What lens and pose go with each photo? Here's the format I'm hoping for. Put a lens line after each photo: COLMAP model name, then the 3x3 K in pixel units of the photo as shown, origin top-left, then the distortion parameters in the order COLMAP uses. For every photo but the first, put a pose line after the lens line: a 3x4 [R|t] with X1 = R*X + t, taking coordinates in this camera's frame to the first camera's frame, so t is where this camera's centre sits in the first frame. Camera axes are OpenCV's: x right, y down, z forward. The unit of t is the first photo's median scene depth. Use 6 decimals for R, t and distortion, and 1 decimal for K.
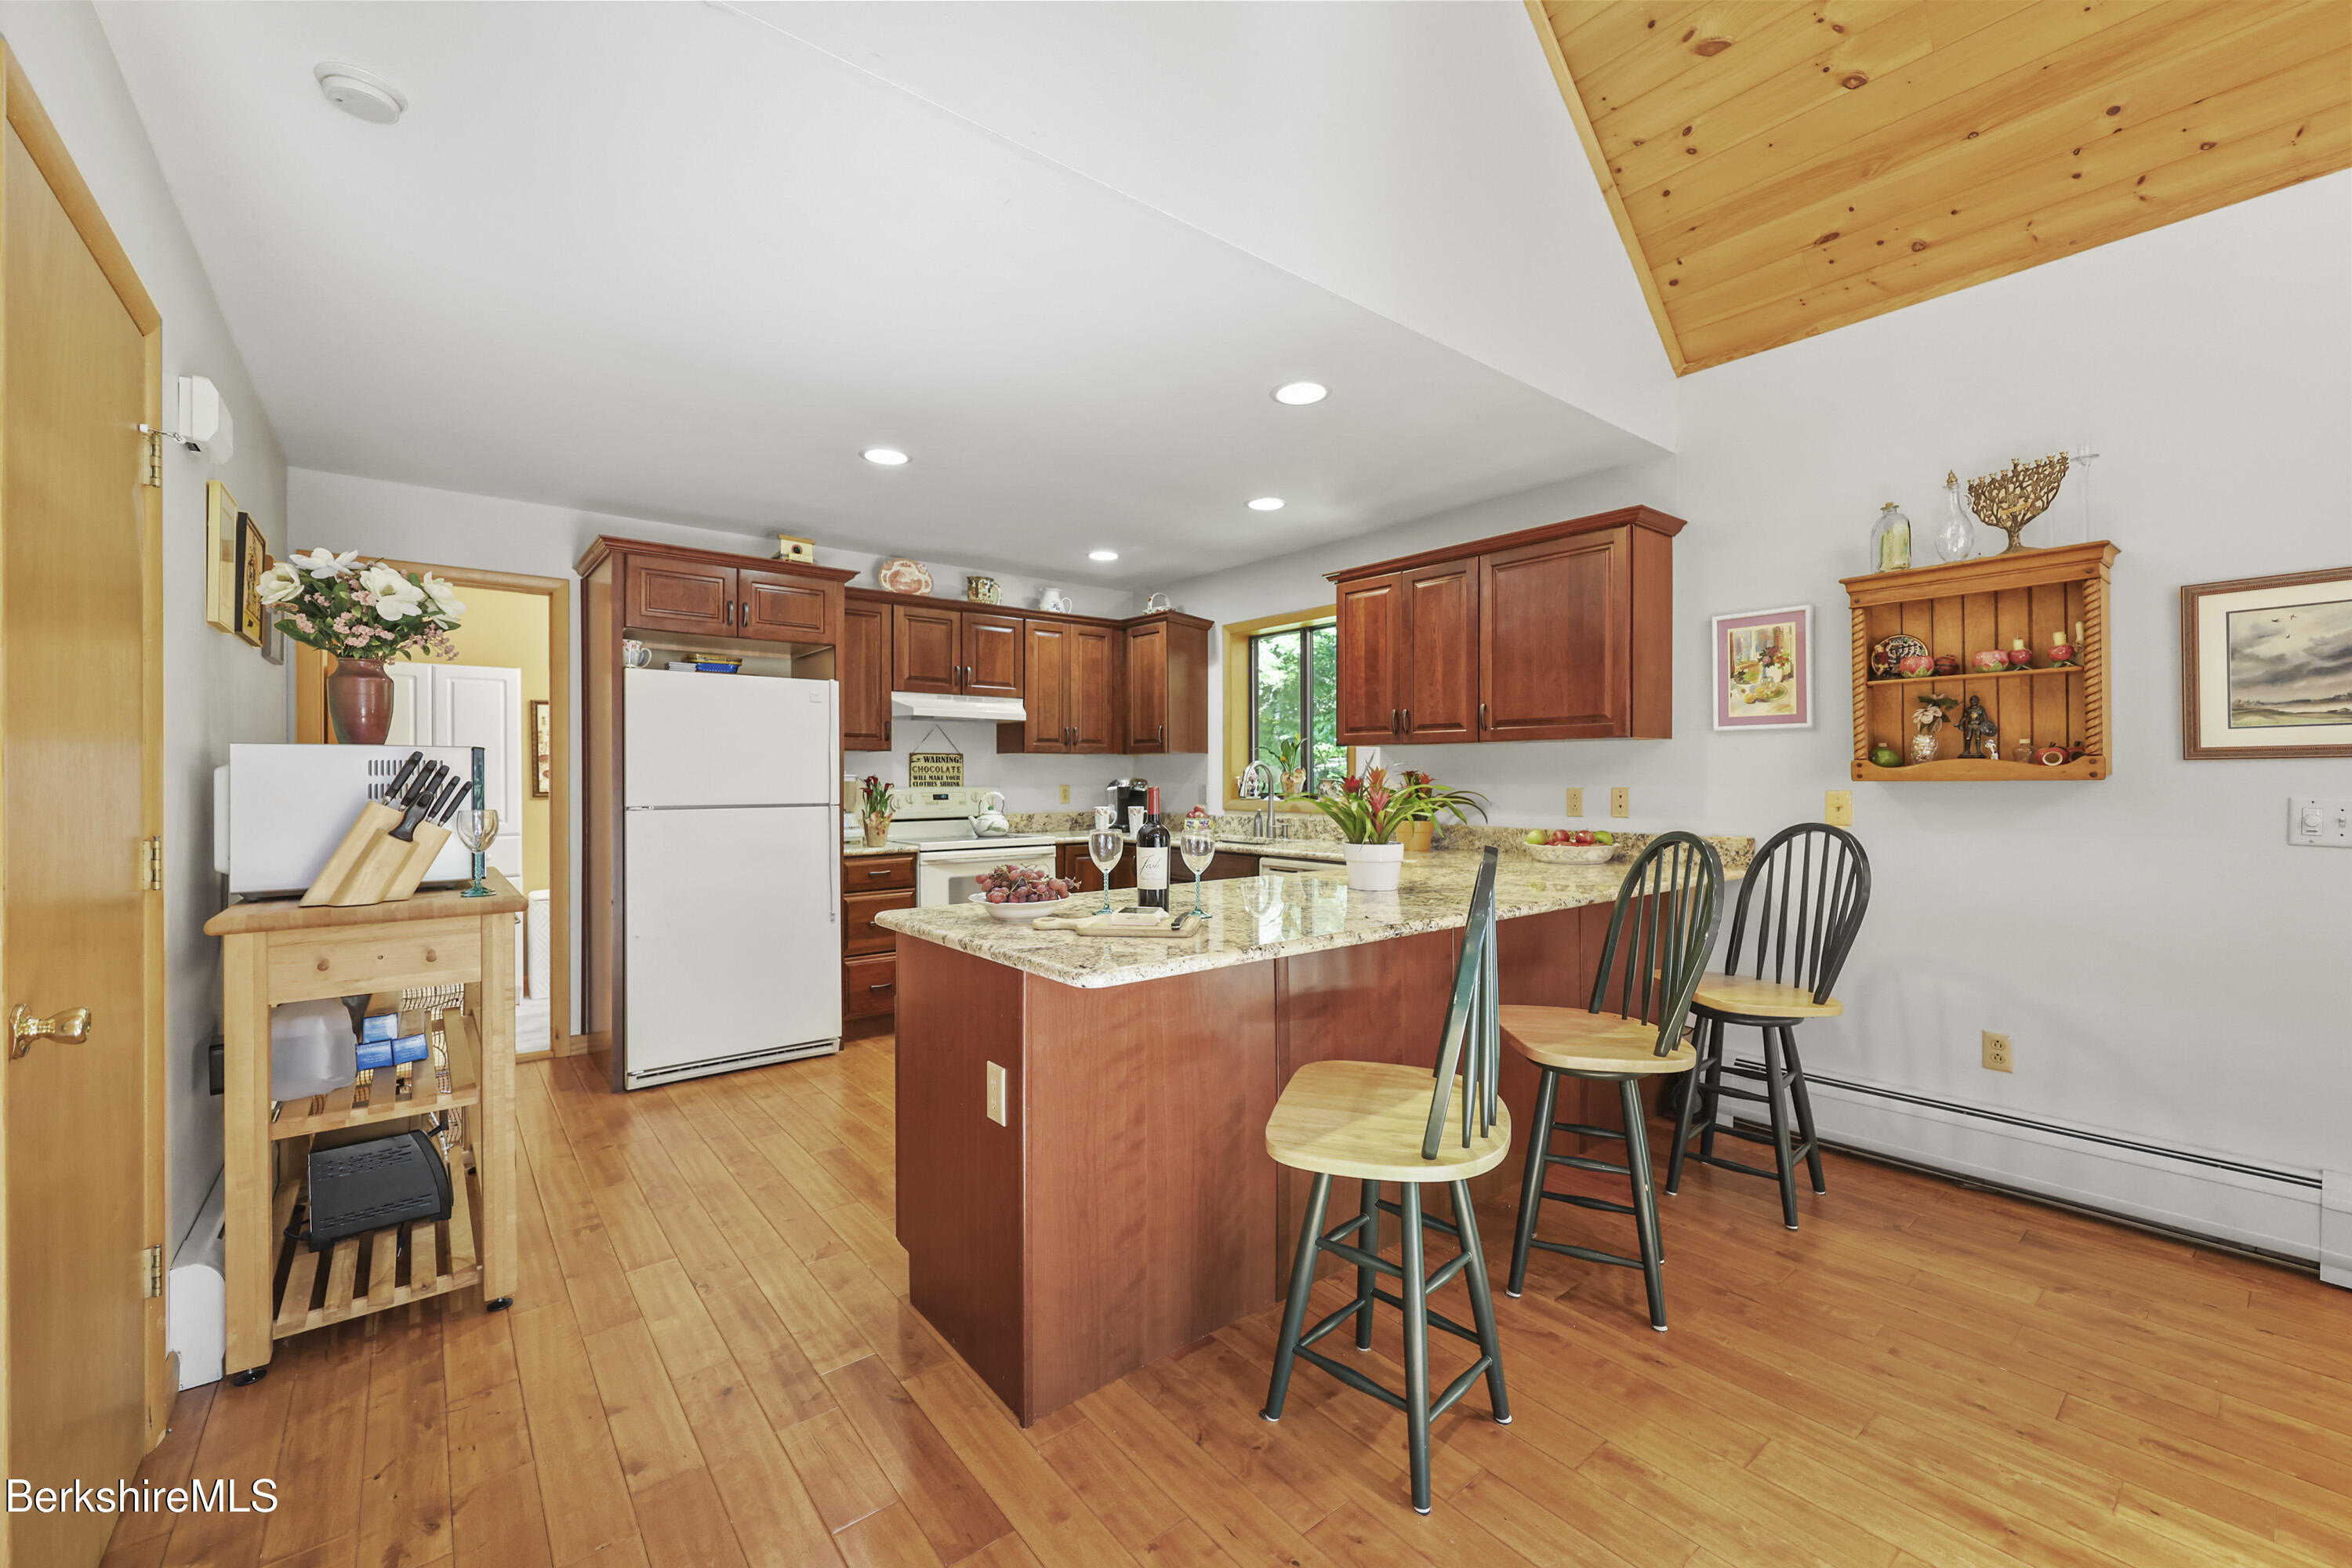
lens RADIAL K [[954.2, 0, 1179.8], [0, 954.2, 779.6], [0, 0, 1]] dist [-0.000899, -0.000064]
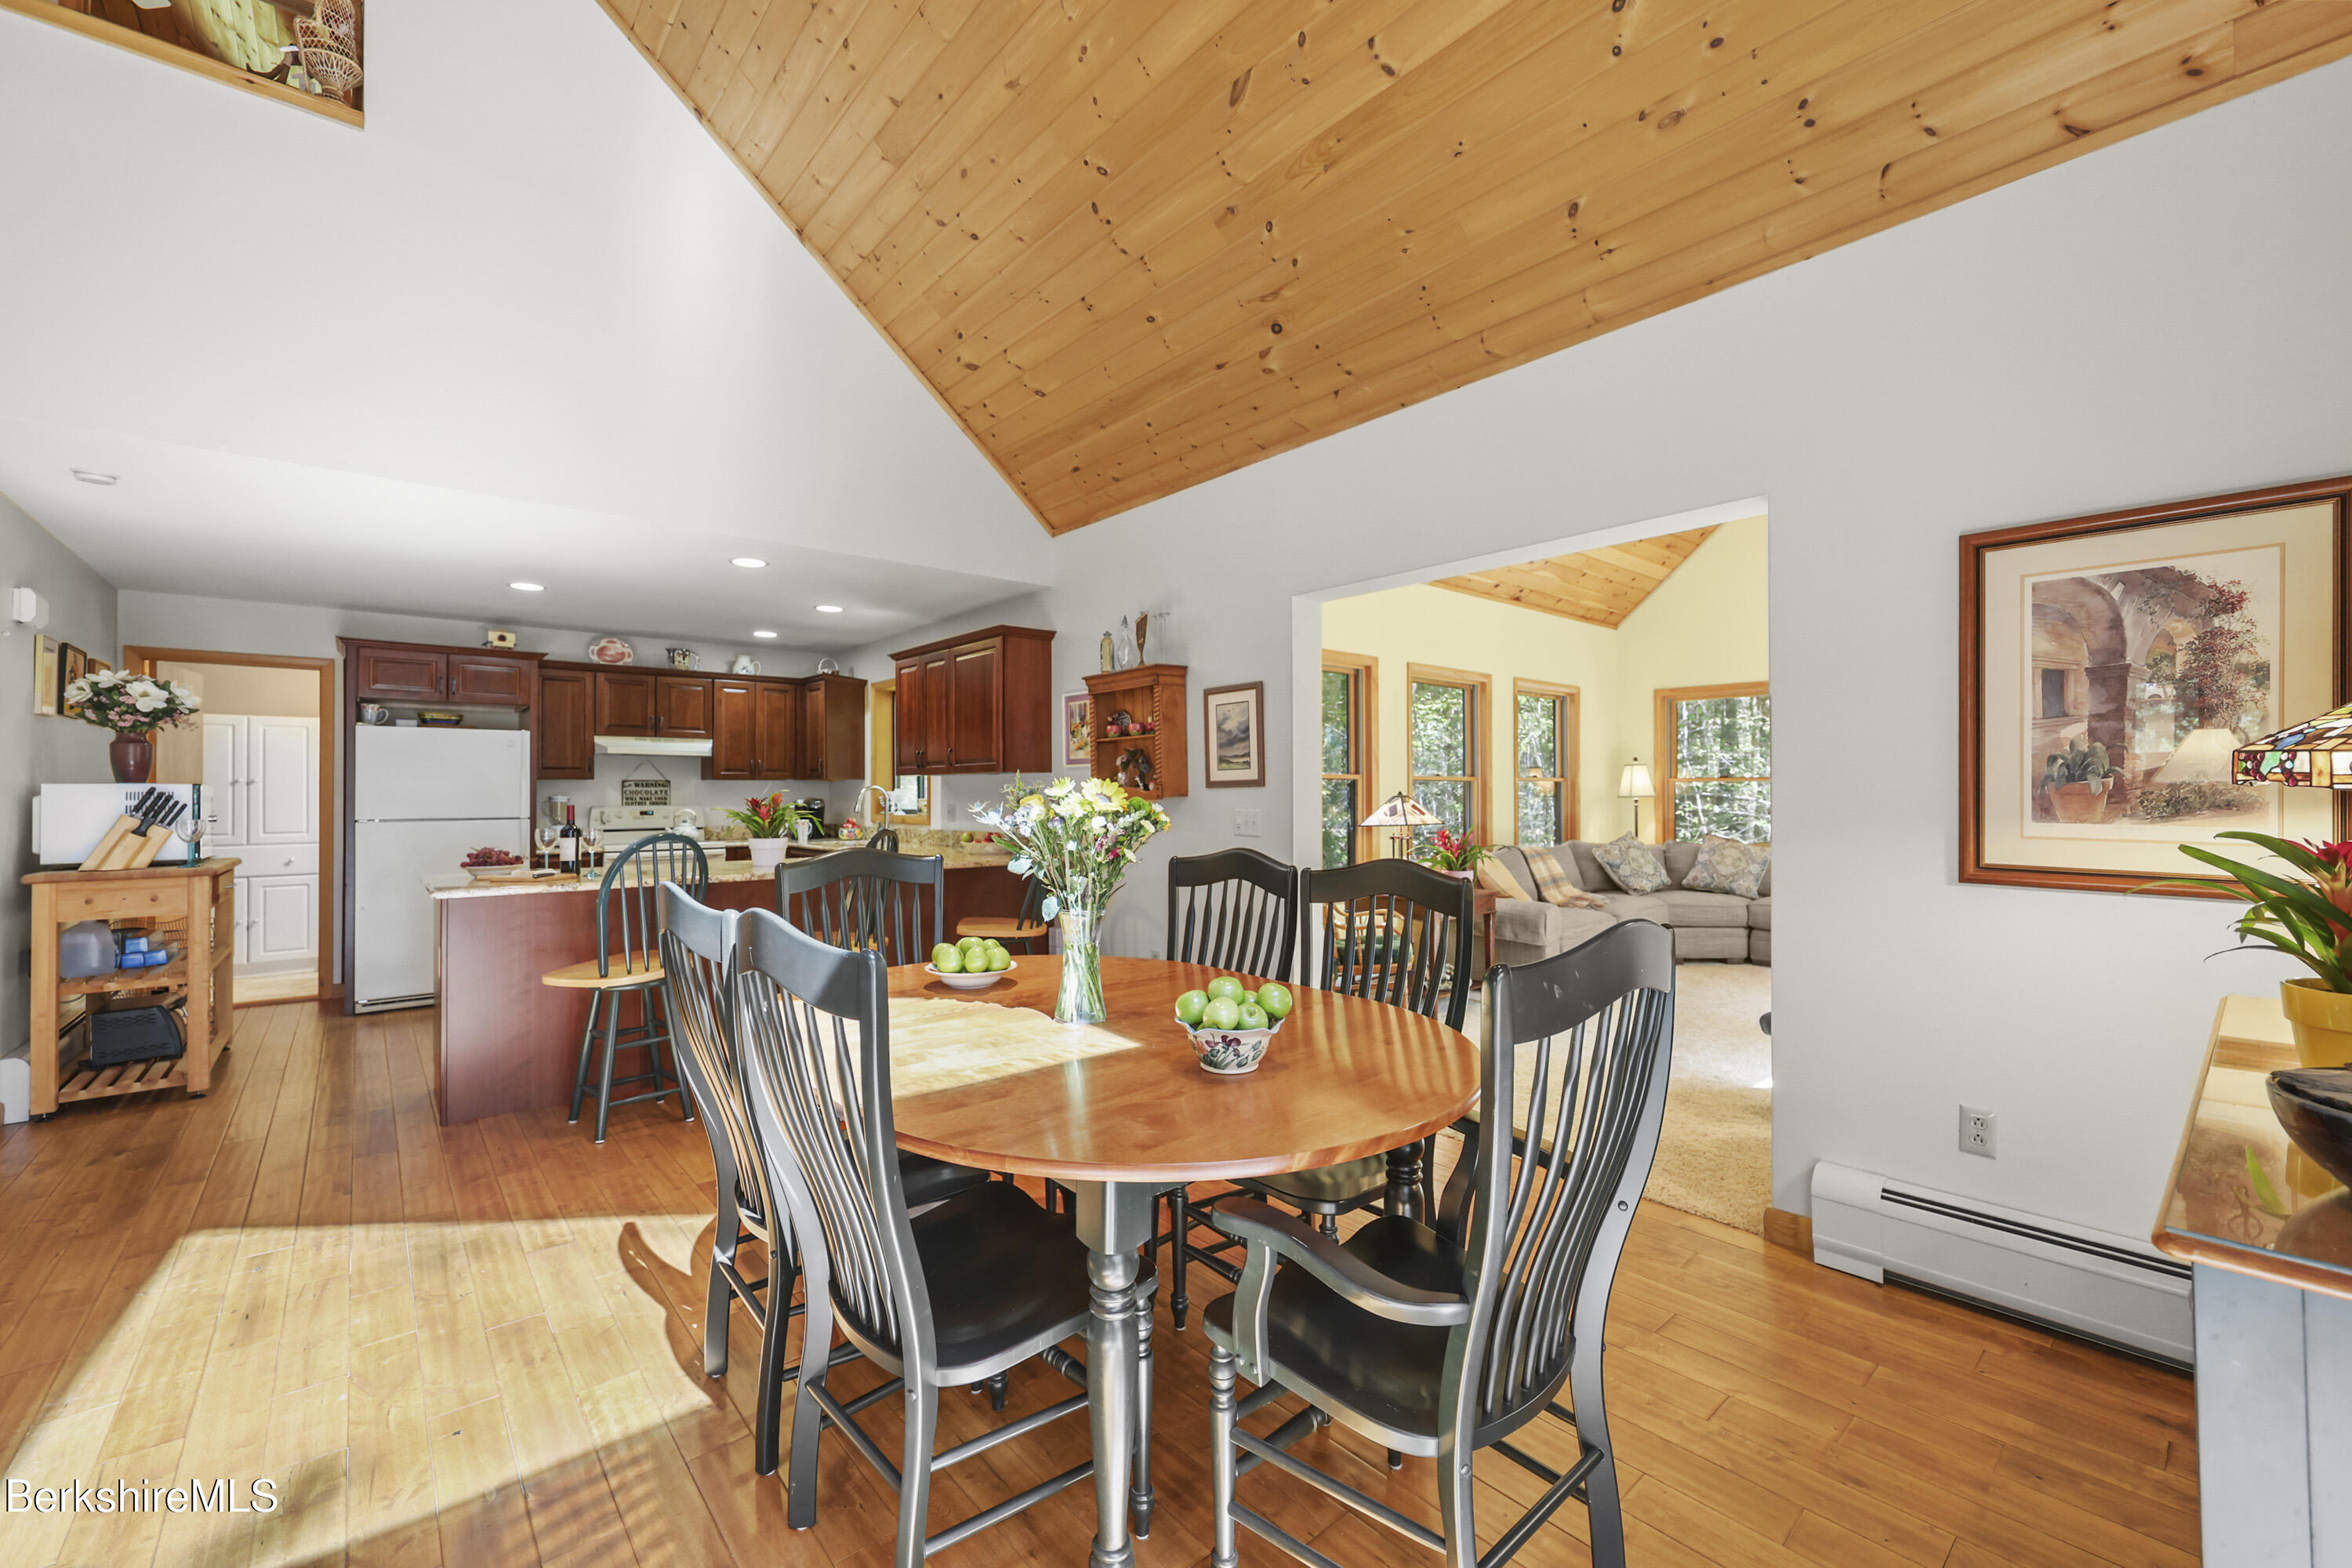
lens RADIAL K [[954.2, 0, 1173.8], [0, 954.2, 785.9], [0, 0, 1]] dist [-0.000899, -0.000064]
pose [[0.999464, -0.002692, 0.032632, 0.820317], [0.003095, 0.999920, -0.012295, -0.002675], [-0.032596, 0.012390, 0.999392, -0.661446]]
